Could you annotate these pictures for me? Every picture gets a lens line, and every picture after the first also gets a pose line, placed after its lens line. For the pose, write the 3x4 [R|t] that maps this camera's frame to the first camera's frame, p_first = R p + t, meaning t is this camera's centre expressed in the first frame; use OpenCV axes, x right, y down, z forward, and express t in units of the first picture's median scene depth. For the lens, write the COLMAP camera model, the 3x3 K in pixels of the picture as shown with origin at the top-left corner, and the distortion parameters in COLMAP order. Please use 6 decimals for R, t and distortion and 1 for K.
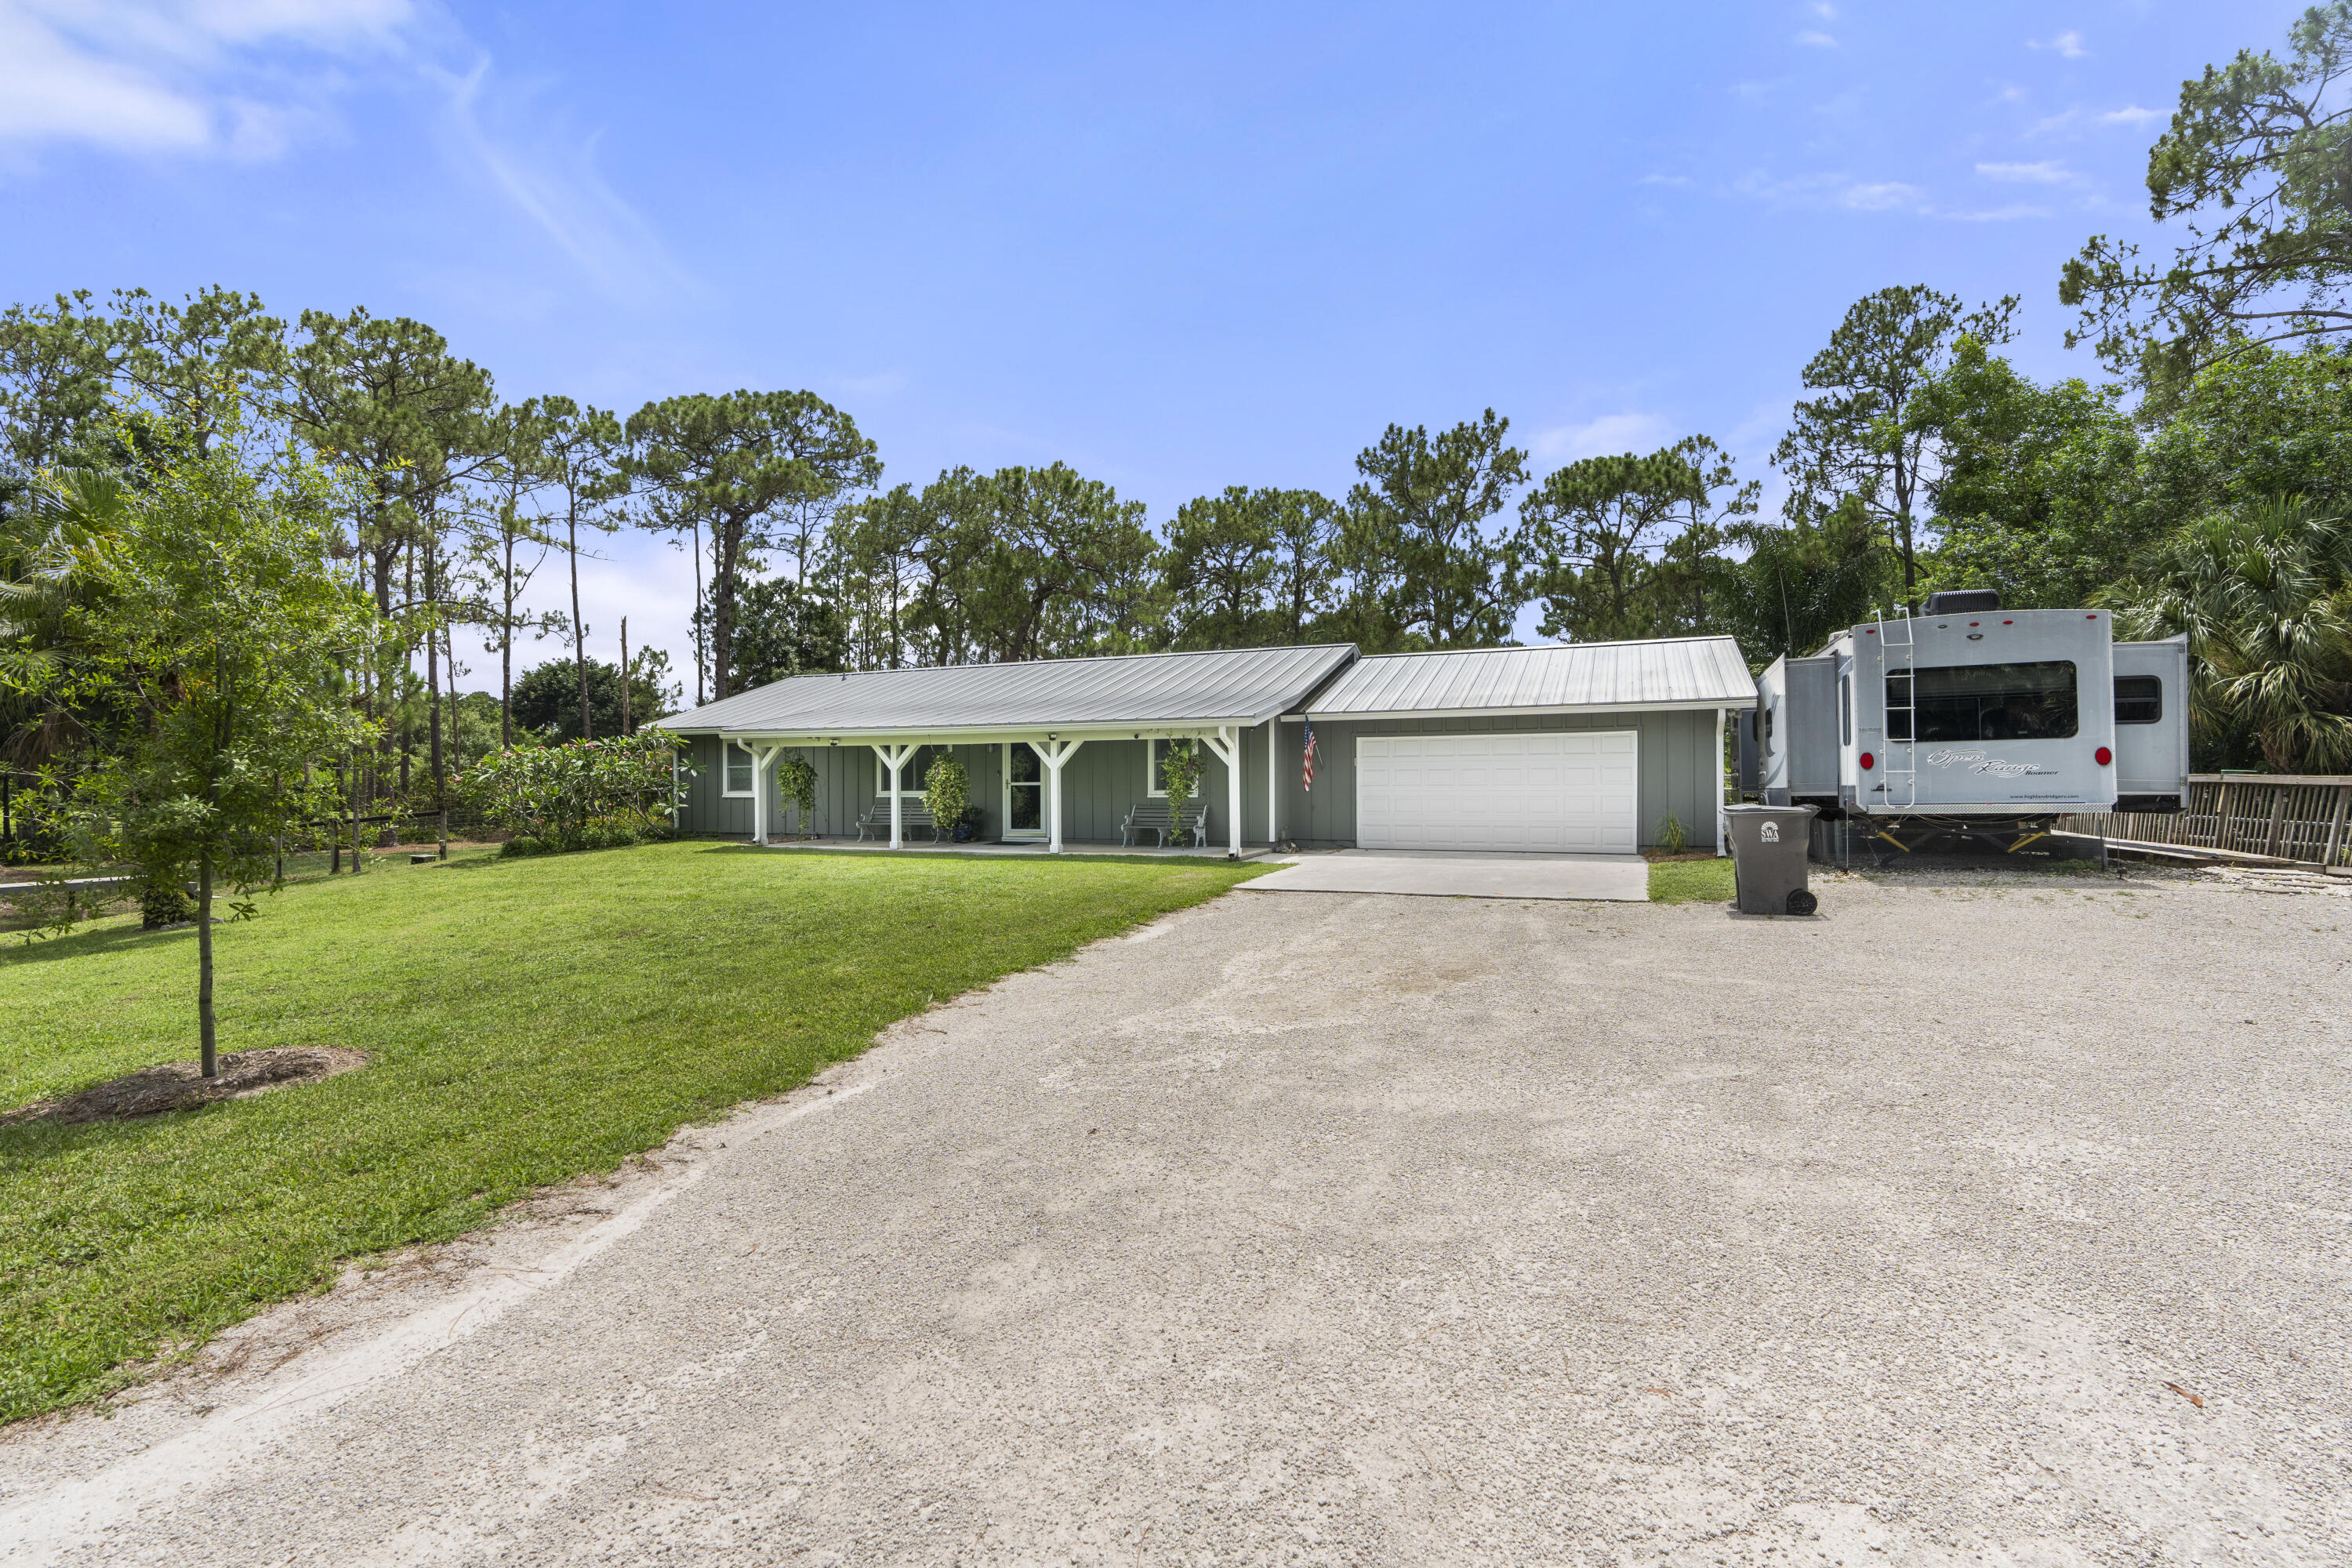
lens RADIAL K [[1061.8, 0, 1158.5], [0, 1061.8, 788.6], [0, 0, 1]] dist [-0.001449, 0.000101]
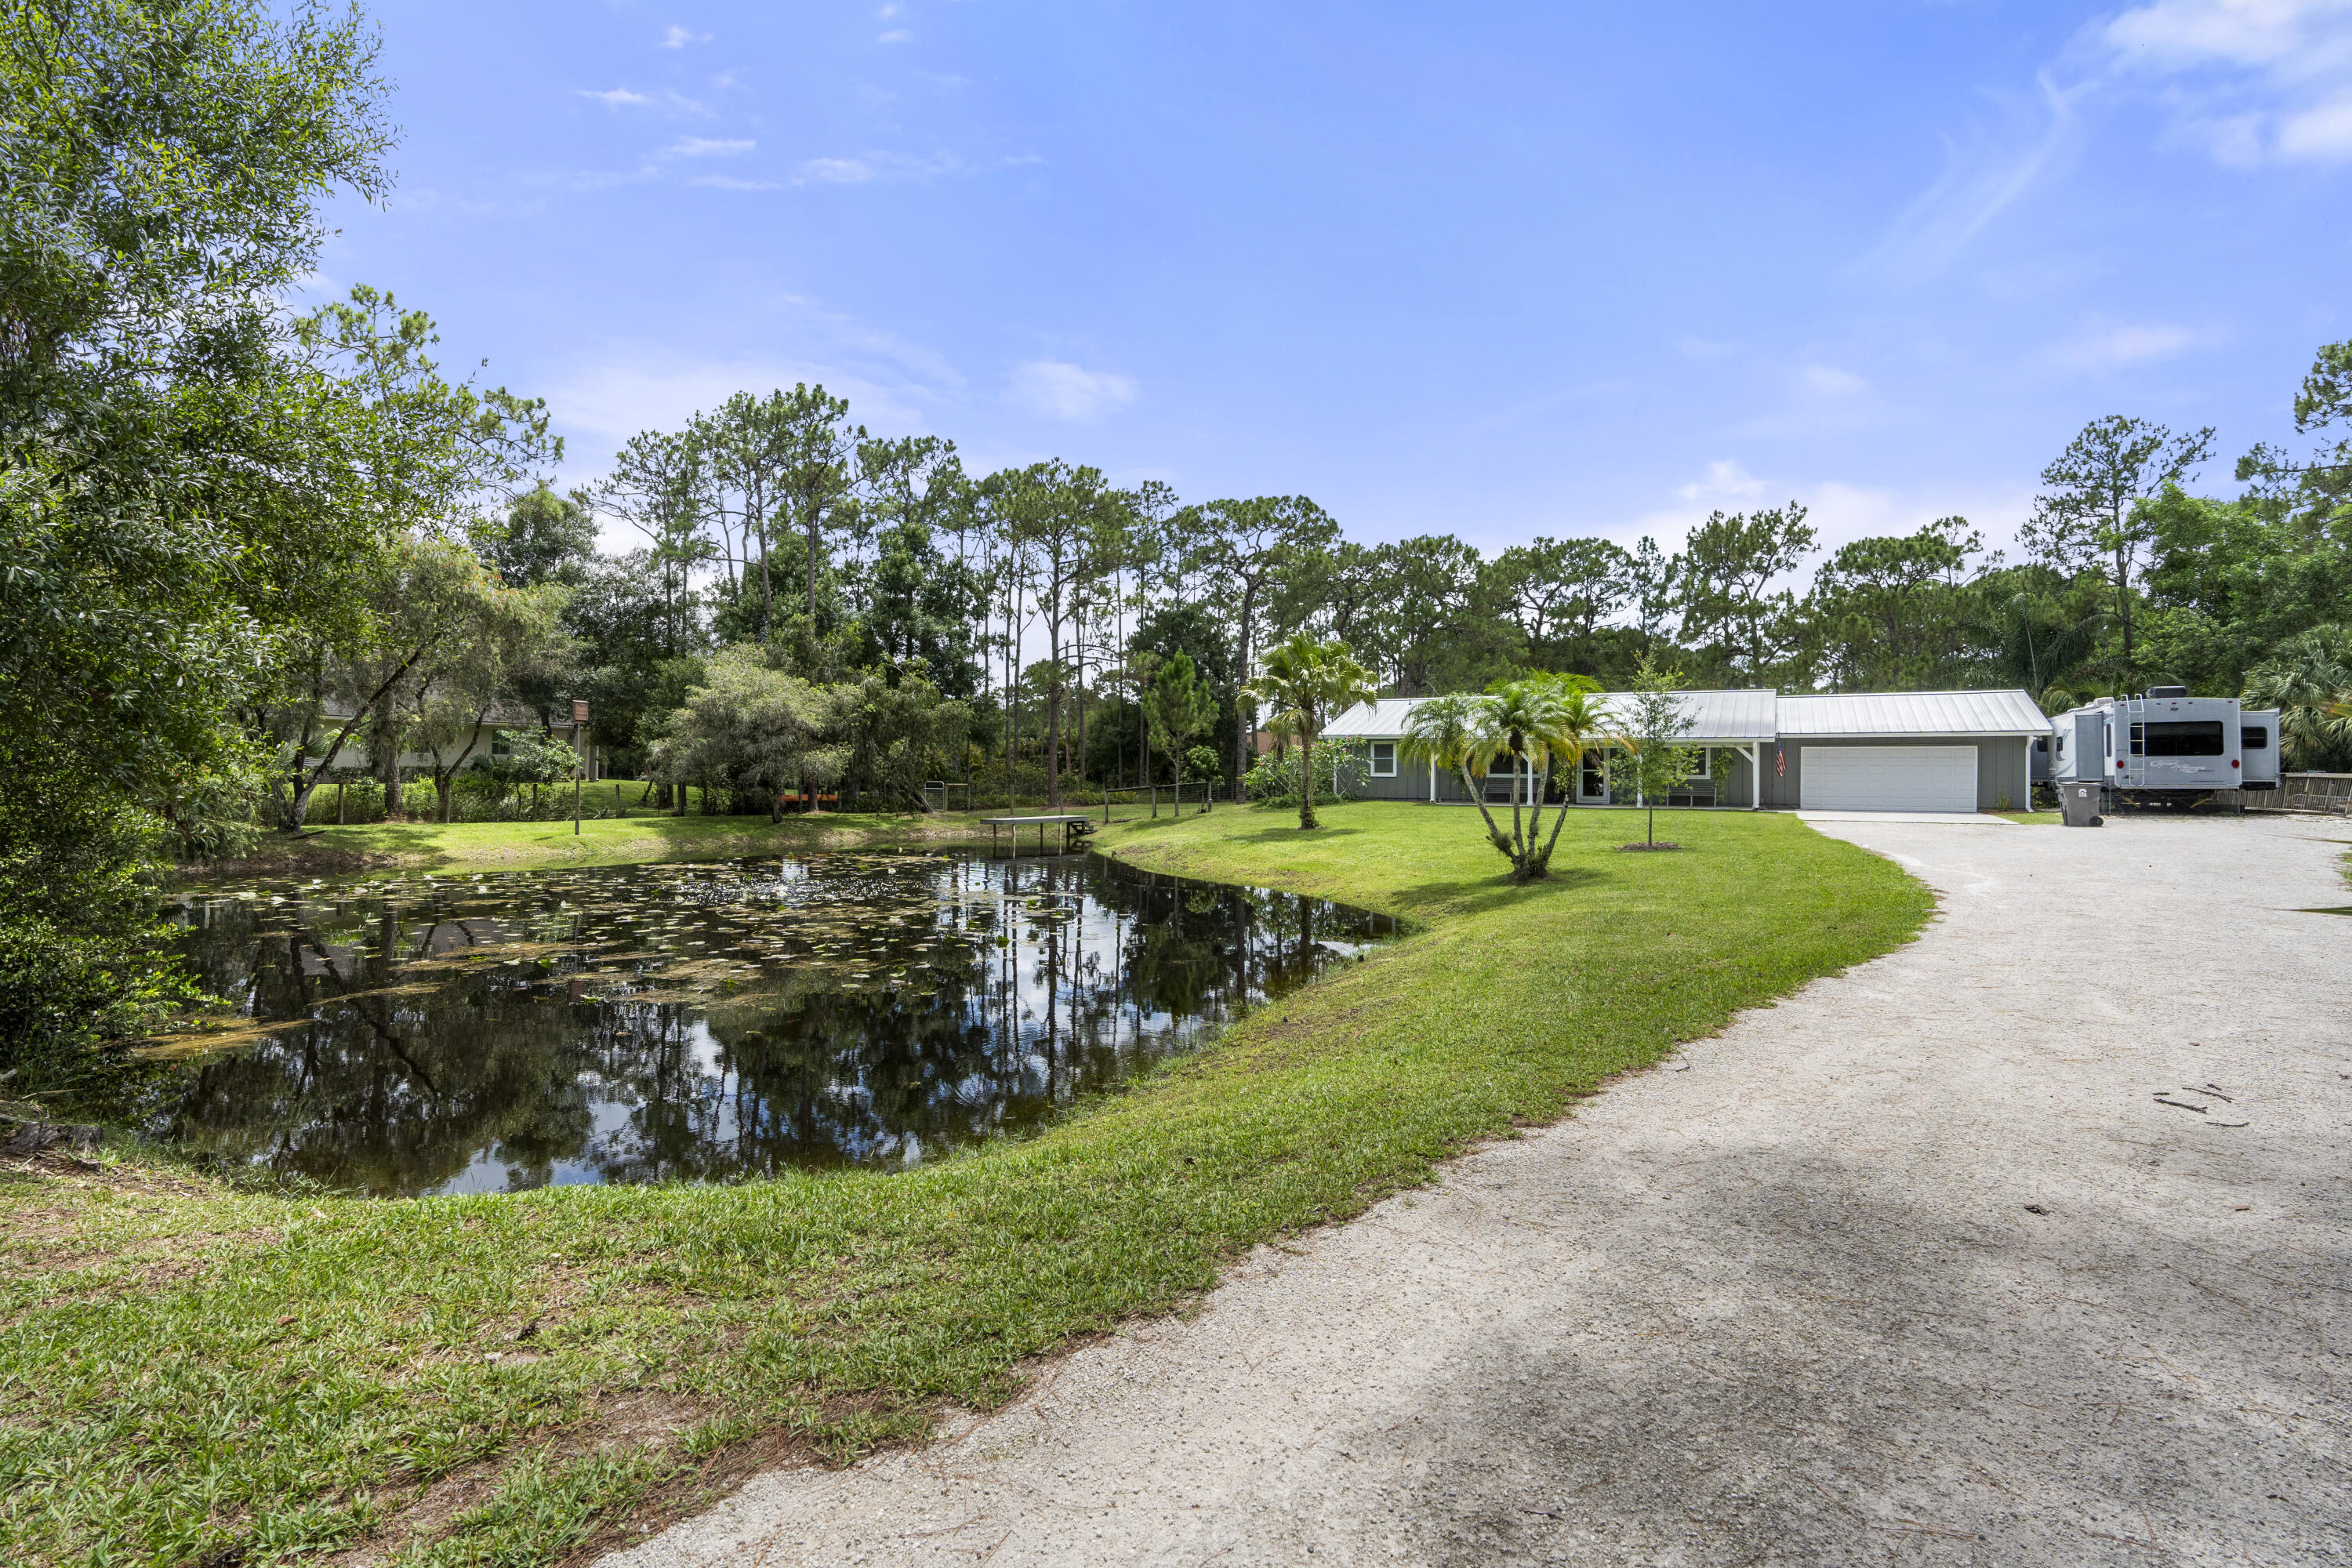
lens RADIAL K [[1061.8, 0, 1194.1], [0, 1061.8, 775.0], [0, 0, 1]] dist [-0.001449, 0.000101]
pose [[0.995567, 0.013941, -0.093011, -0.584248], [-0.014319, 0.999892, -0.003403, 0.017112], [0.092954, 0.004719, 0.995659, -0.768895]]
